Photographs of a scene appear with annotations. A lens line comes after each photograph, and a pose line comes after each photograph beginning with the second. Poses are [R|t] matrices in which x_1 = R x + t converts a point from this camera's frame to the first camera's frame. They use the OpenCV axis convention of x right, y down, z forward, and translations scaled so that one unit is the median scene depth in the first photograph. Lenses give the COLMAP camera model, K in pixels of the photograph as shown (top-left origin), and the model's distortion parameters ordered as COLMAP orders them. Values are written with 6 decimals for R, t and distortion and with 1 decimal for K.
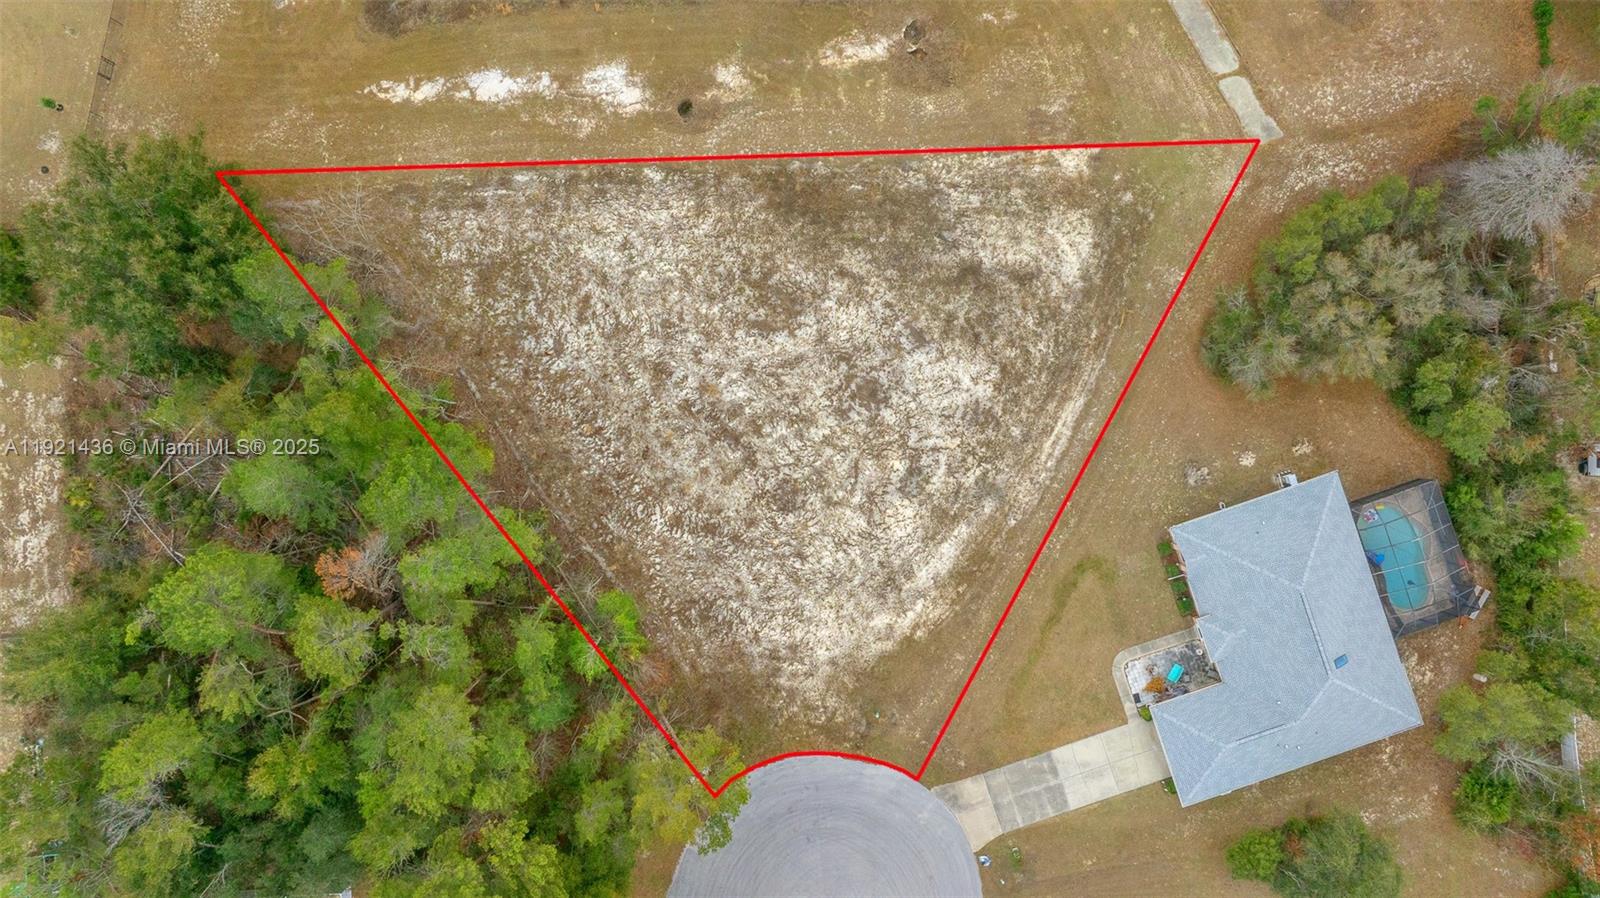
lens RADIAL K [[1121.8, 0, 812.5], [0, 1121.8, 418.8], [0, 0, 1]] dist [-0.026443, 0.017012]
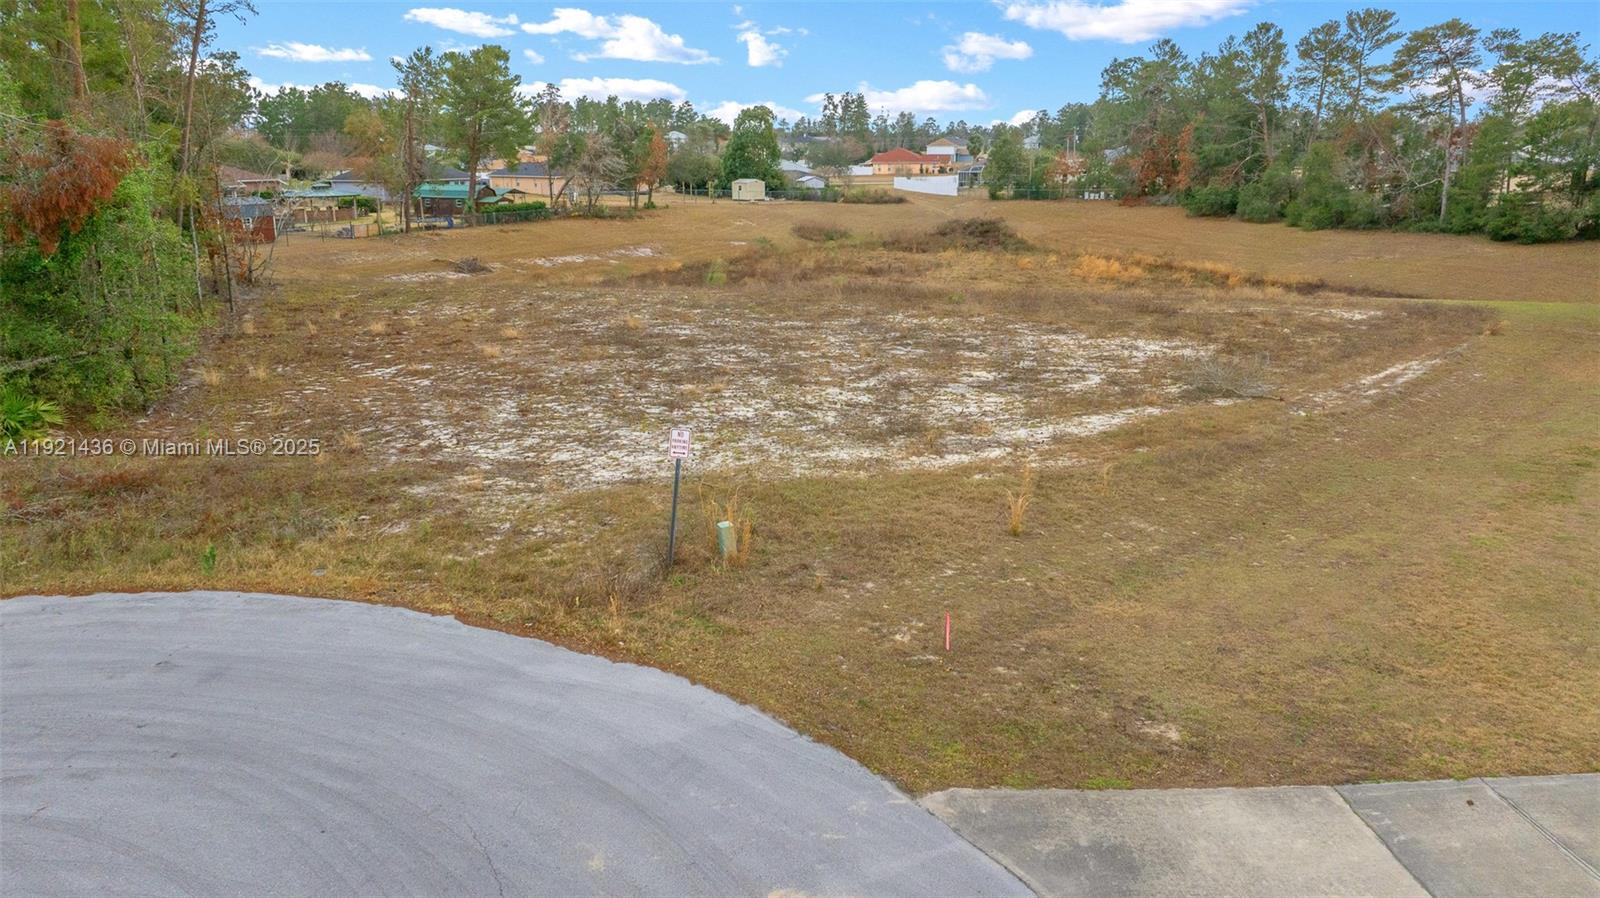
lens RADIAL K [[1121.8, 0, 804.9], [0, 1121.8, 459.0], [0, 0, 1]] dist [-0.026443, 0.017012]
pose [[0.962942, 0.073512, -0.259498, 0.122427], [-0.269710, 0.262847, -0.926374, 0.442177], [0.000108, 0.962033, 0.272934, 0.918254]]
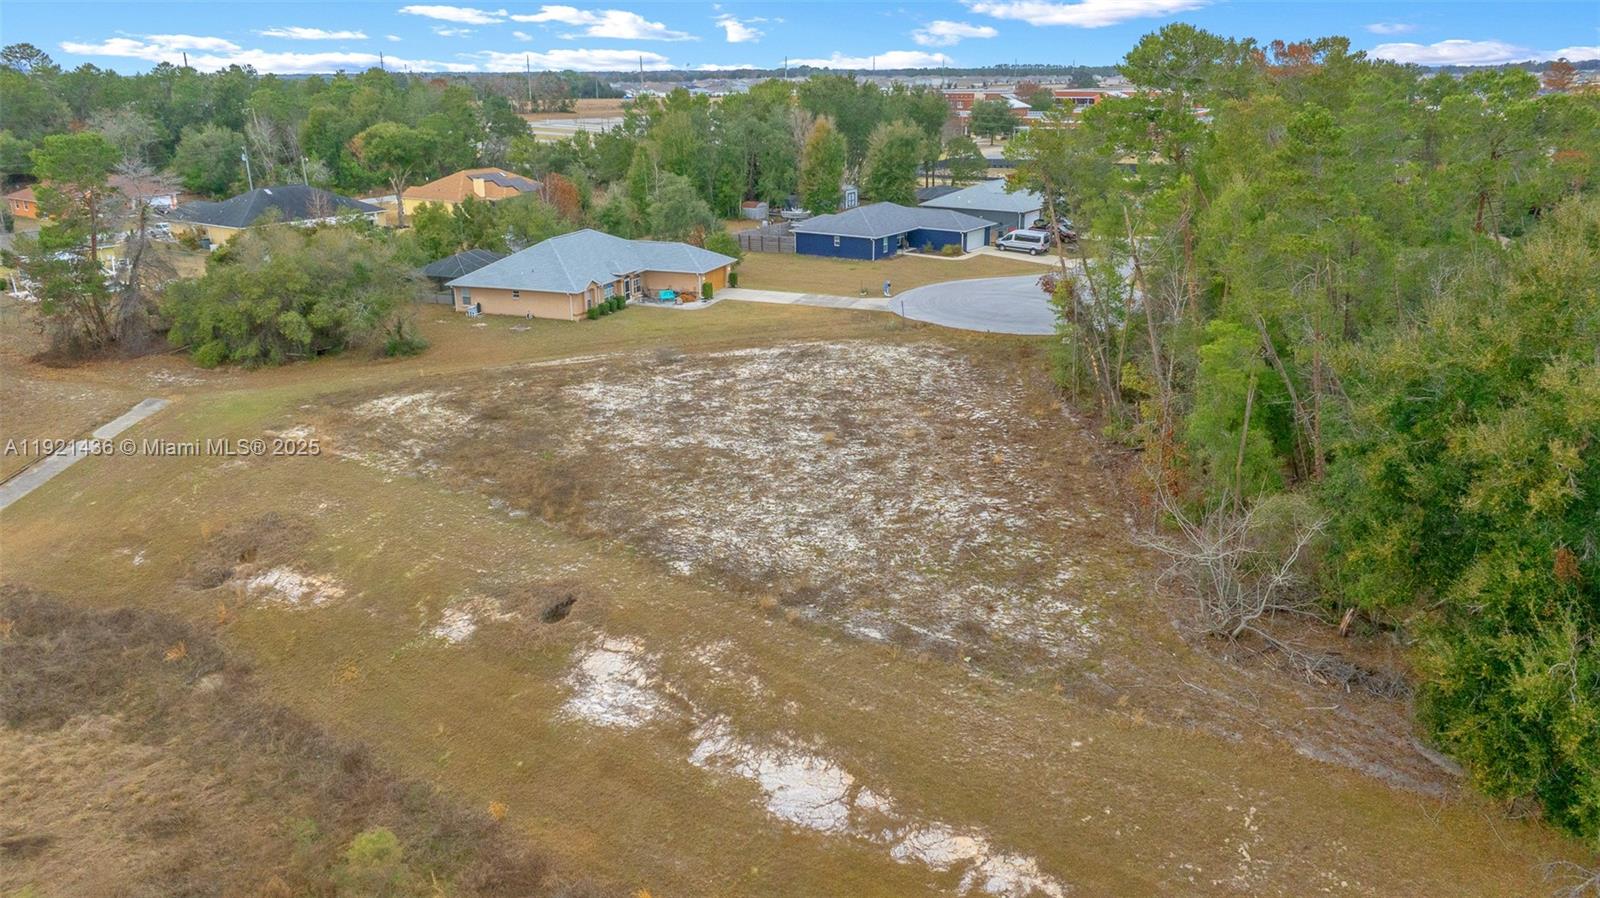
lens RADIAL K [[1121.8, 0, 807.9], [0, 1121.8, 460.9], [0, 0, 1]] dist [-0.026443, 0.017012]
pose [[-0.779835, -0.194383, 0.595040, -0.531202], [0.625893, -0.258441, 0.735844, -0.594596], [0.010747, 0.946268, 0.323204, 0.767707]]
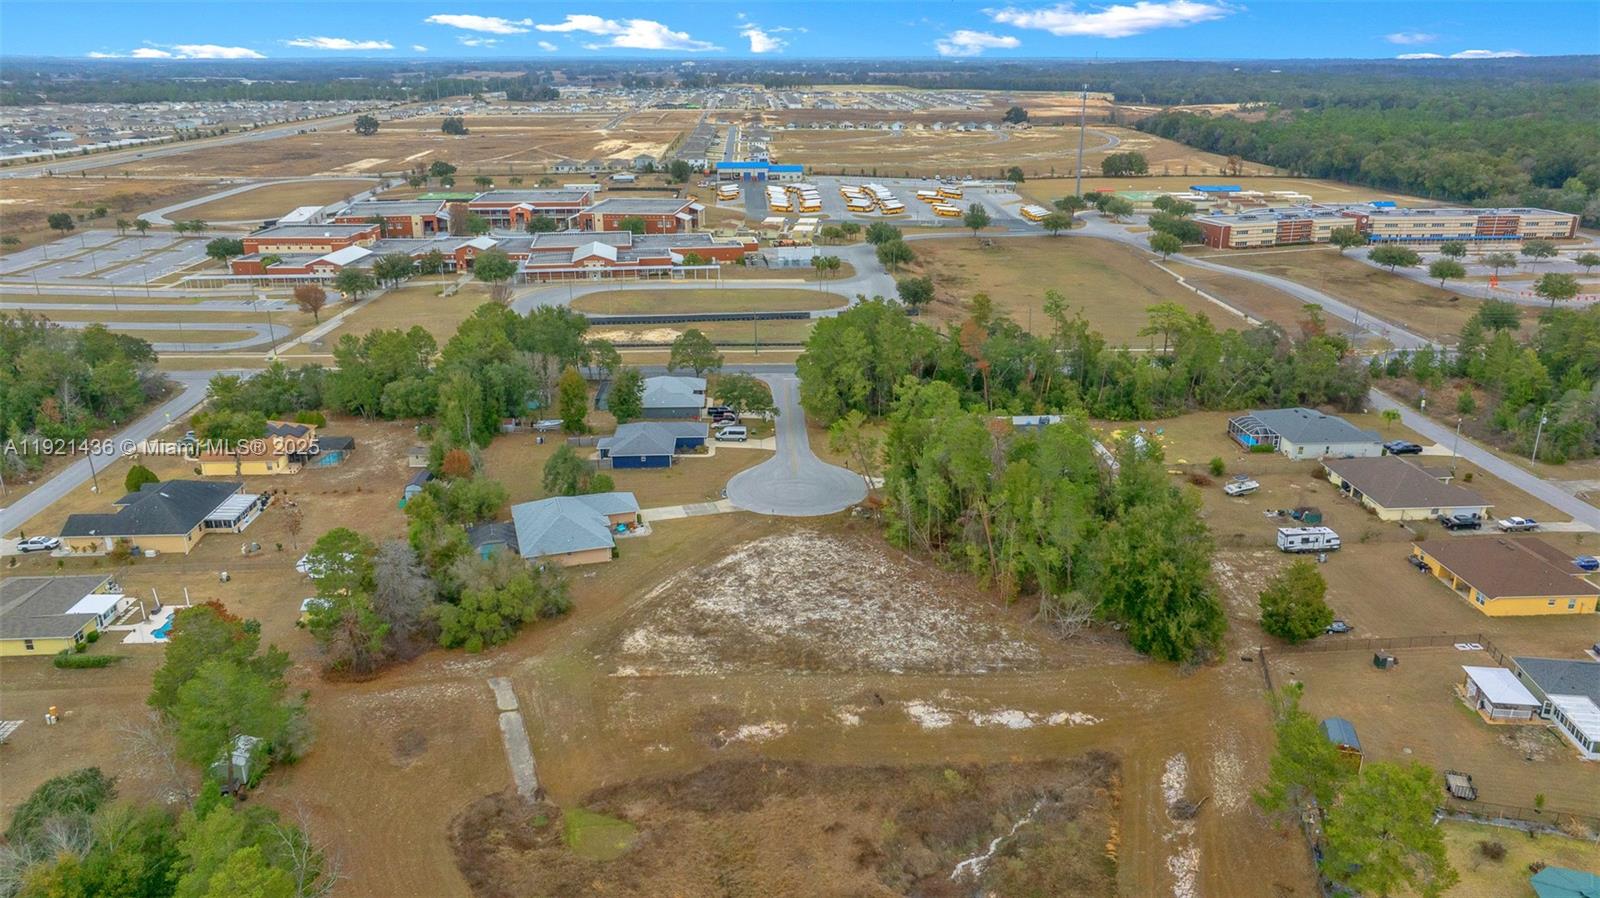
lens RADIAL K [[1121.8, 0, 809.2], [0, 1121.8, 440.5], [0, 0, 1]] dist [-0.026443, 0.017012]
pose [[-0.999860, 0.001827, 0.016641, -0.047464], [0.015151, -0.324116, 0.945896, -1.602034], [0.007122, 0.946016, 0.324043, 0.193098]]
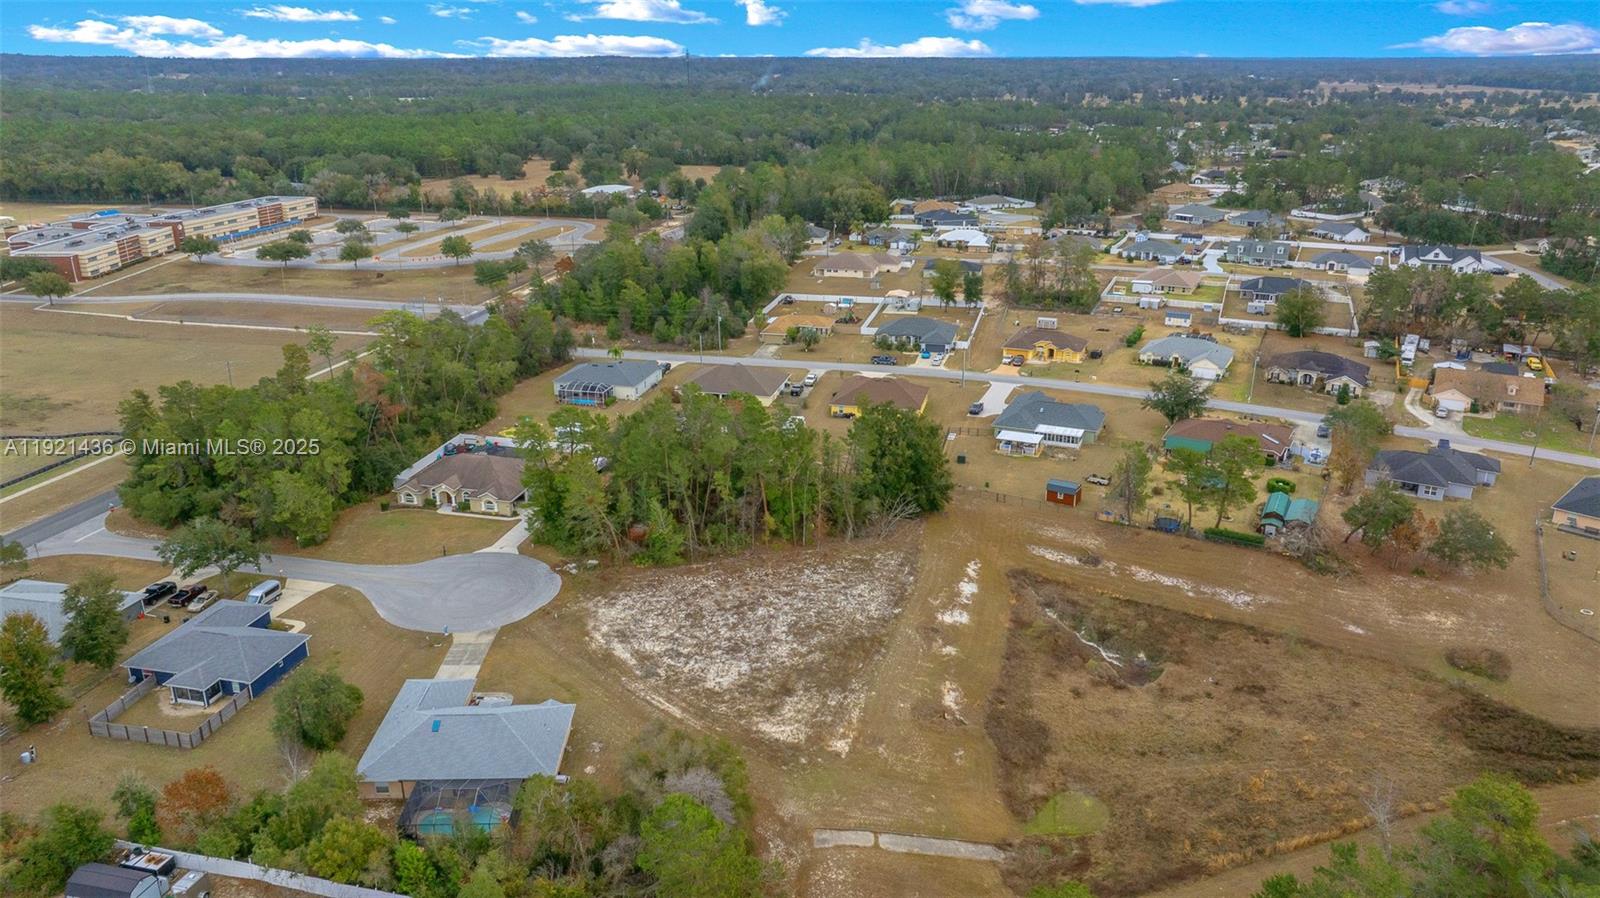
lens RADIAL K [[1121.8, 0, 811.3], [0, 1121.8, 438.0], [0, 0, 1]] dist [-0.026443, 0.017012]
pose [[-0.287764, 0.316016, -0.904061, 1.384952], [-0.957696, -0.091734, 0.272771, -0.542130], [0.003267, 0.944309, 0.329045, 0.181387]]
